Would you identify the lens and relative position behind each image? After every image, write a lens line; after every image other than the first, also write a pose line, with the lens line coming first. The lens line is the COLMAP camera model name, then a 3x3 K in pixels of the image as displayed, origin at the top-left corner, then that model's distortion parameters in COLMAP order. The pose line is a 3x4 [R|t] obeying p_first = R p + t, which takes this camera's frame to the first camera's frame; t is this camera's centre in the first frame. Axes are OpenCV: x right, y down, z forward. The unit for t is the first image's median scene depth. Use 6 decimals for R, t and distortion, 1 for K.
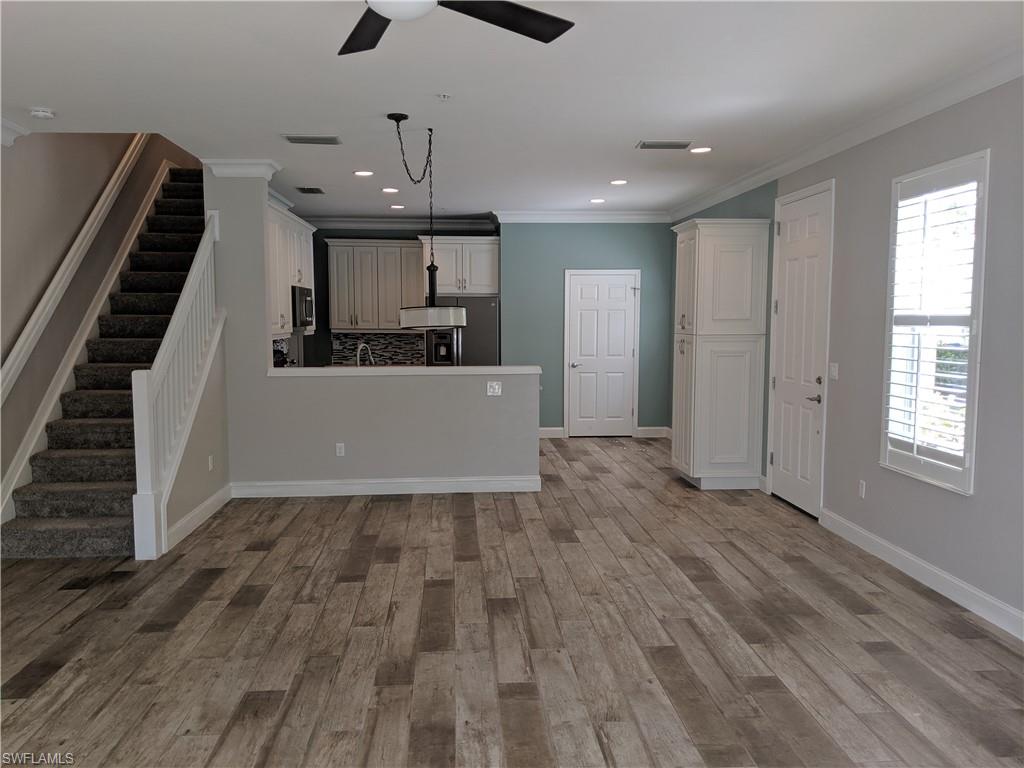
lens RADIAL K [[812.2, 0, 502.2], [0, 812.2, 387.9], [0, 0, 1]] dist [0.082696, -0.145446]
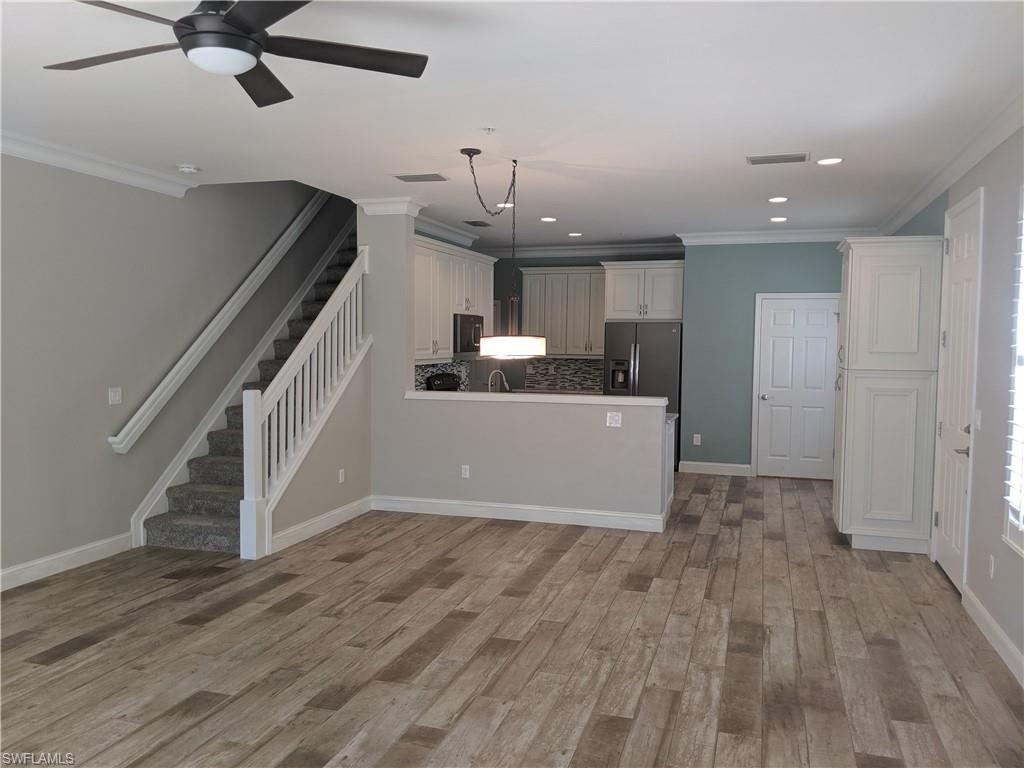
lens RADIAL K [[812.2, 0, 505.3], [0, 812.2, 383.0], [0, 0, 1]] dist [0.082696, -0.145446]
pose [[0.932967, 0.030264, -0.358688, 0.249976], [-0.041922, 0.998814, -0.024767, -0.015654], [0.357513, 0.038144, 0.933129, 0.062220]]
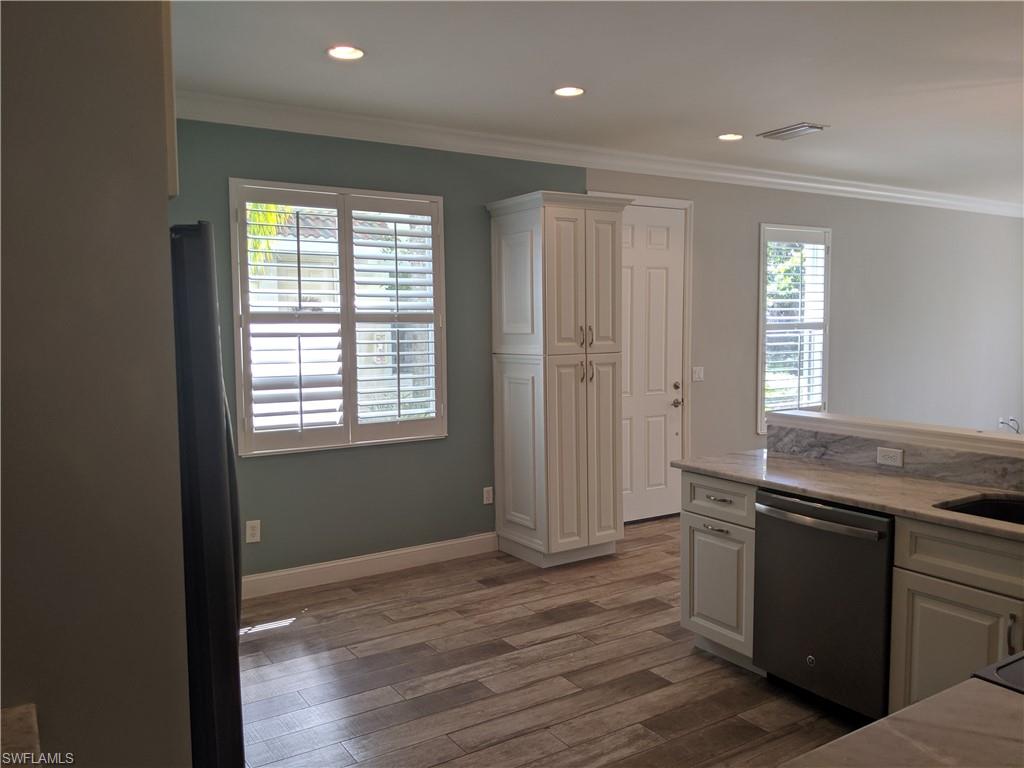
lens RADIAL K [[812.2, 0, 526.0], [0, 812.2, 382.7], [0, 0, 1]] dist [0.082696, -0.145446]
pose [[-0.493782, -0.060683, 0.867466, -0.446491], [0.085357, 0.989362, 0.117797, -0.157970], [-0.865386, 0.132210, -0.483350, 1.720735]]
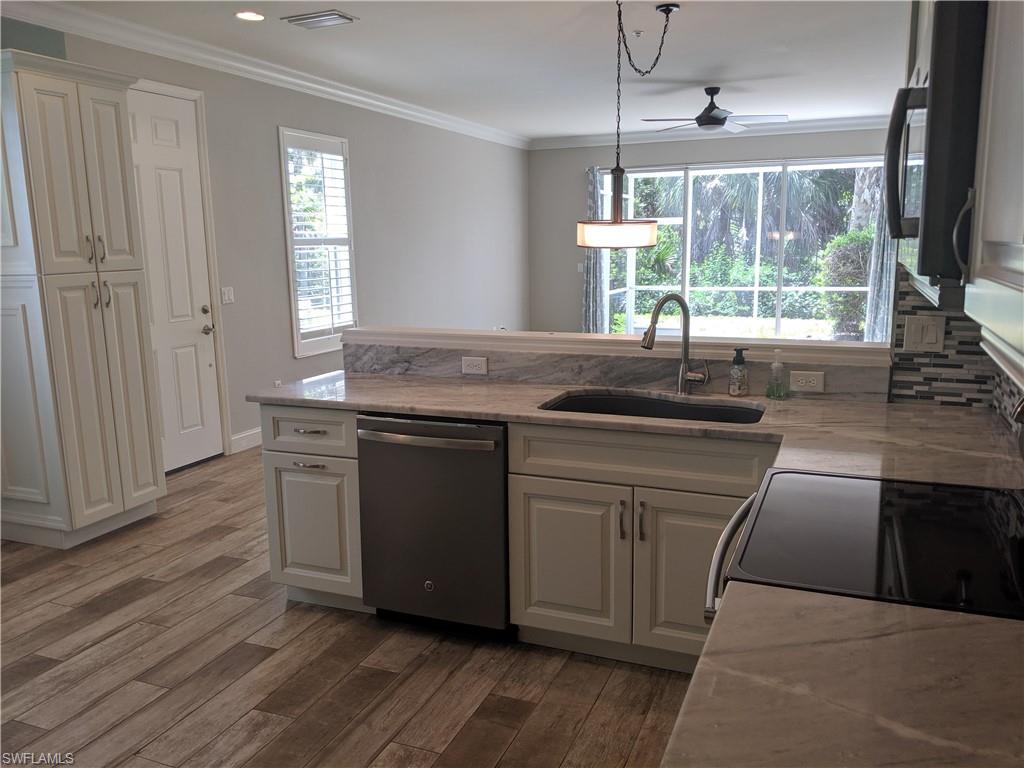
lens RADIAL K [[812.2, 0, 509.9], [0, 812.2, 387.2], [0, 0, 1]] dist [0.082696, -0.145446]
pose [[-0.897479, -0.063108, 0.436519, -0.339113], [0.054938, 0.966008, 0.252609, -0.142415], [-0.437622, 0.250693, -0.863504, 1.707595]]
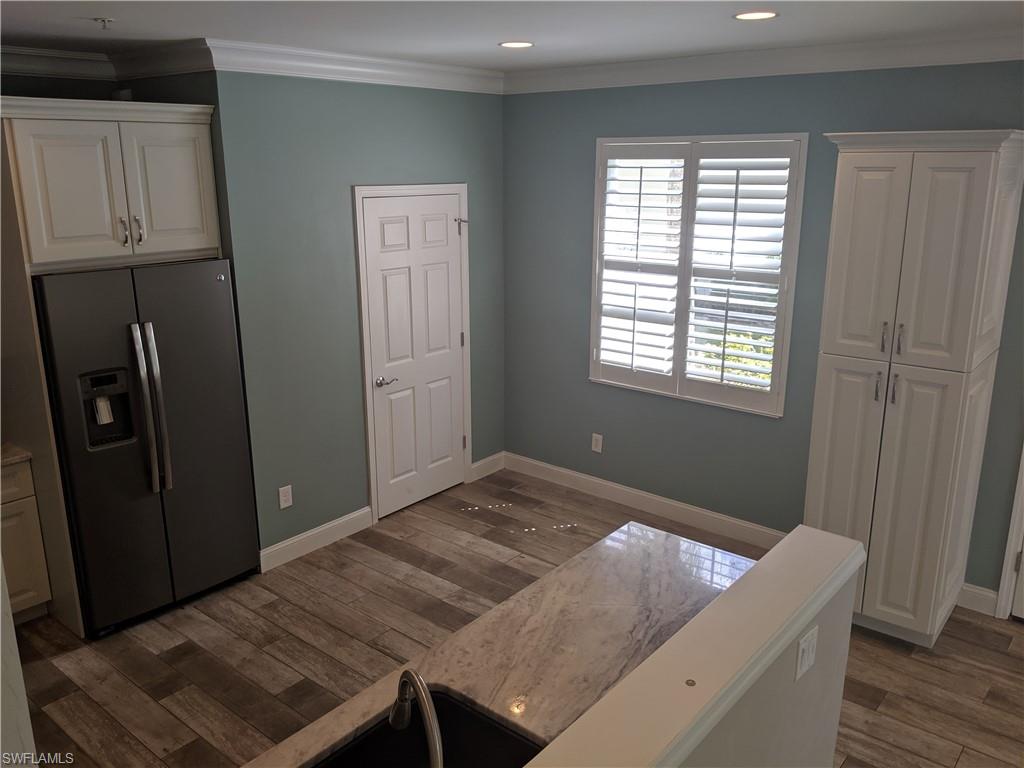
lens RADIAL K [[812.2, 0, 504.8], [0, 812.2, 378.9], [0, 0, 1]] dist [0.082696, -0.145446]
pose [[0.693253, -0.189240, 0.695405, -0.350006], [0.069684, 0.977990, 0.196671, -0.208973], [-0.717318, -0.087884, 0.691181, 1.023604]]
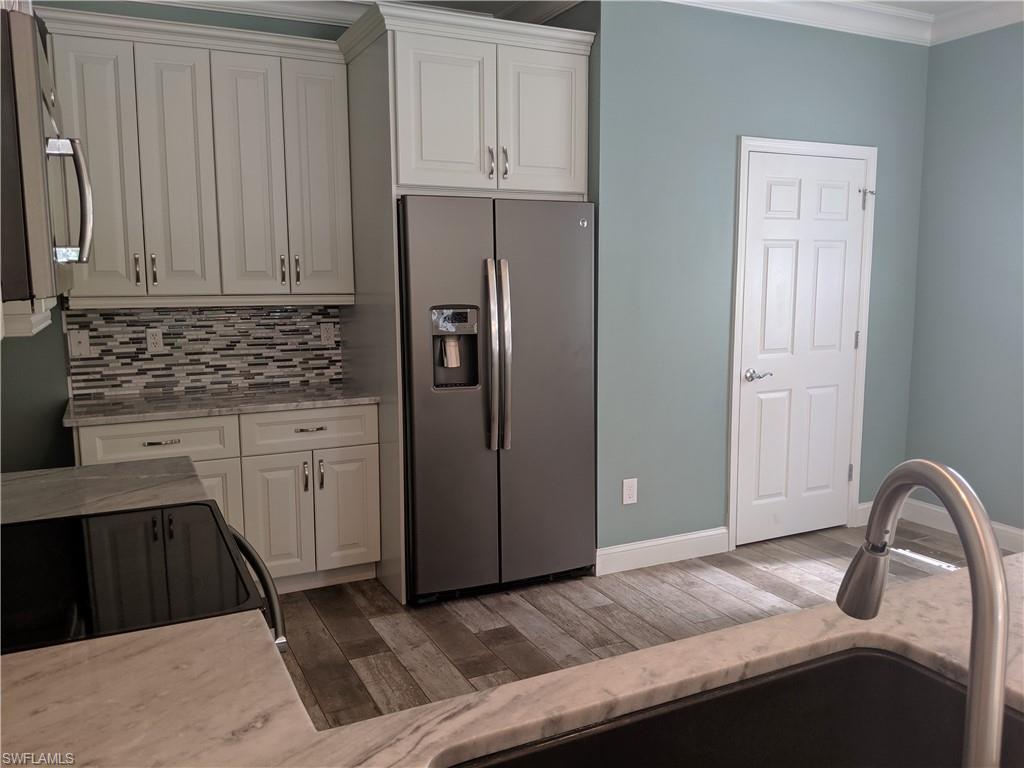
lens RADIAL K [[812.2, 0, 517.8], [0, 812.2, 385.6], [0, 0, 1]] dist [0.082696, -0.145446]
pose [[0.922038, -0.059862, 0.382442, -0.307325], [0.041145, 0.997529, 0.056940, -0.087365], [-0.384906, -0.036765, 0.922223, 1.128607]]
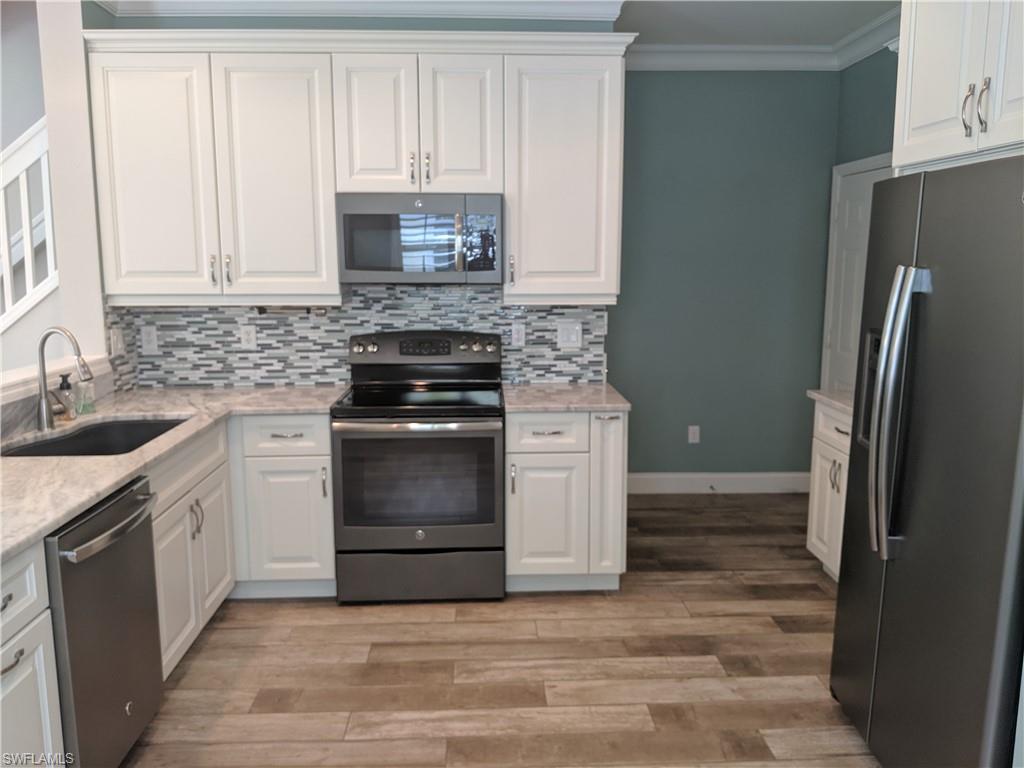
lens RADIAL K [[812.2, 0, 517.6], [0, 812.2, 381.9], [0, 0, 1]] dist [0.082696, -0.145446]
pose [[-0.008166, 0.145924, -0.989262, 0.286982], [-0.089056, 0.985258, 0.146068, -0.130533], [0.995993, 0.089292, 0.004950, 1.496050]]
